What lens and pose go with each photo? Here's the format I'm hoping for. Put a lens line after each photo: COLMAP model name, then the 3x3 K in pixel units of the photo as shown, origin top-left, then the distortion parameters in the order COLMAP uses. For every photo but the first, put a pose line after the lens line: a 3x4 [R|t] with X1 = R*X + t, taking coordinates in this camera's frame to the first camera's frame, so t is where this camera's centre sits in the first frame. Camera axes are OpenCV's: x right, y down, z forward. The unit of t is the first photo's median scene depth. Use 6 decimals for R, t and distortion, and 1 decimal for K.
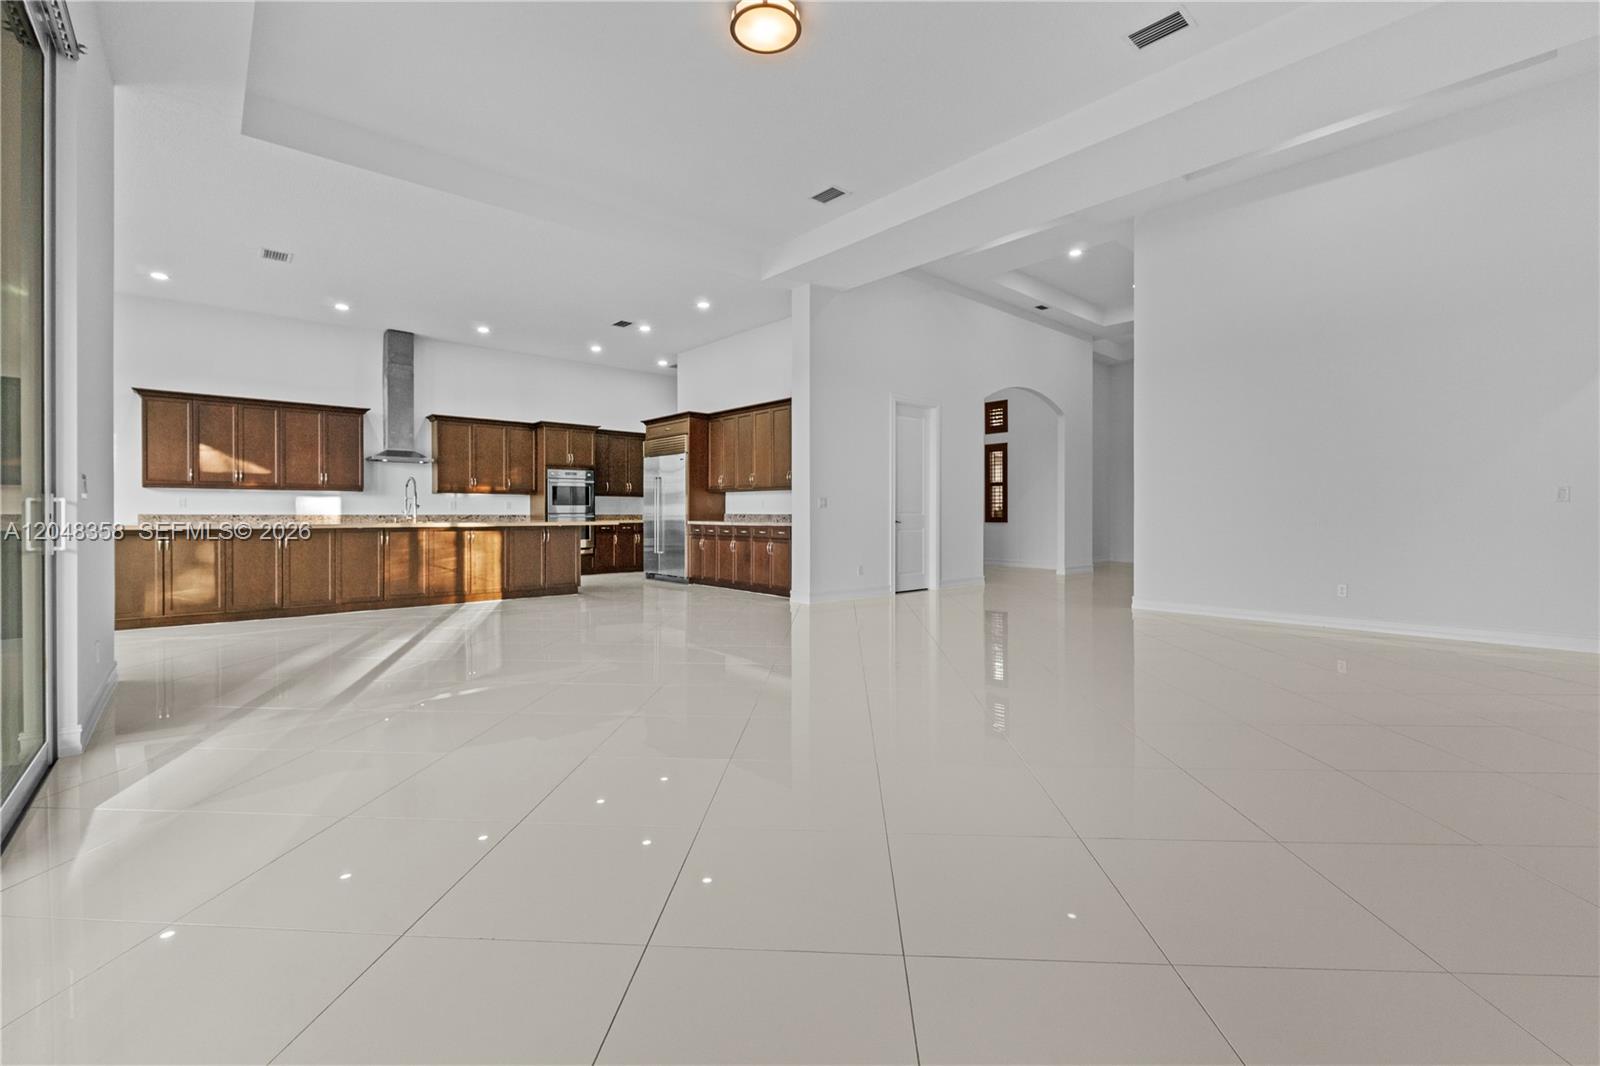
lens RADIAL K [[690.4, 0, 808.5], [0, 690.4, 516.2], [0, 0, 1]] dist [-0.005596, -0.001208]
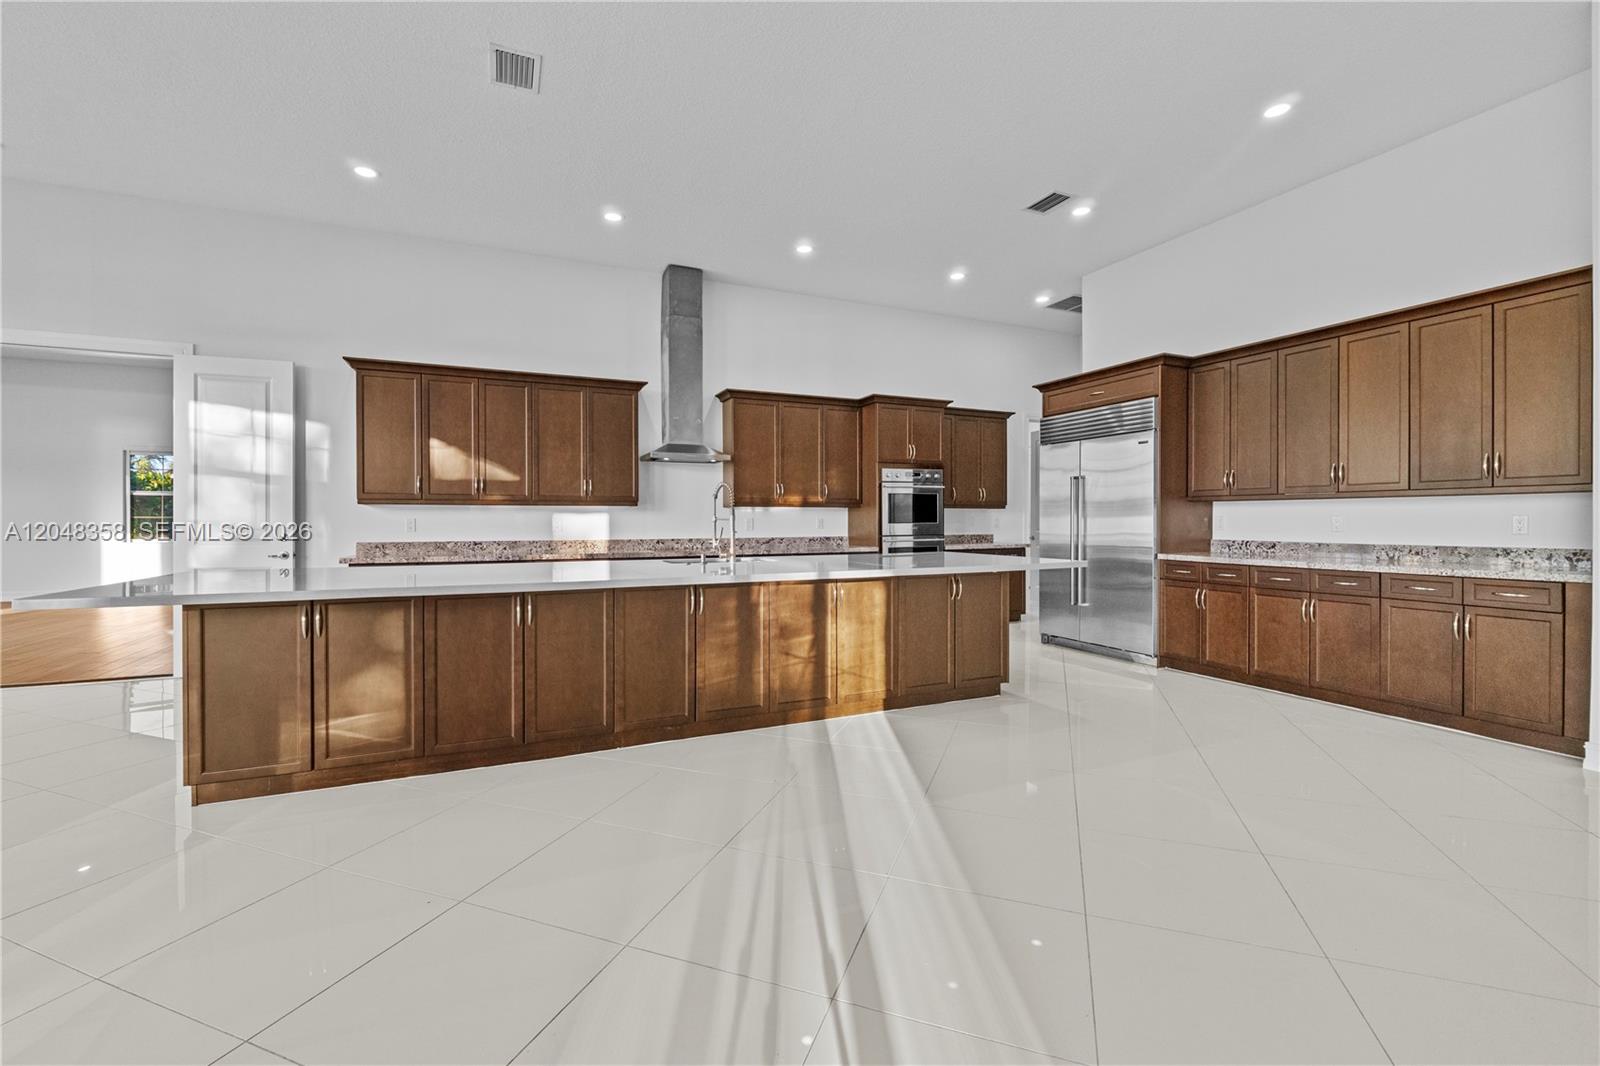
lens RADIAL K [[690.4, 0, 795.5], [0, 690.4, 524.4], [0, 0, 1]] dist [-0.005596, -0.001208]
pose [[0.951981, -0.000621, -0.306158, -0.319964], [0.001214, 0.999998, 0.001748, -0.020237], [0.306156, -0.002036, 0.951979, 0.441098]]
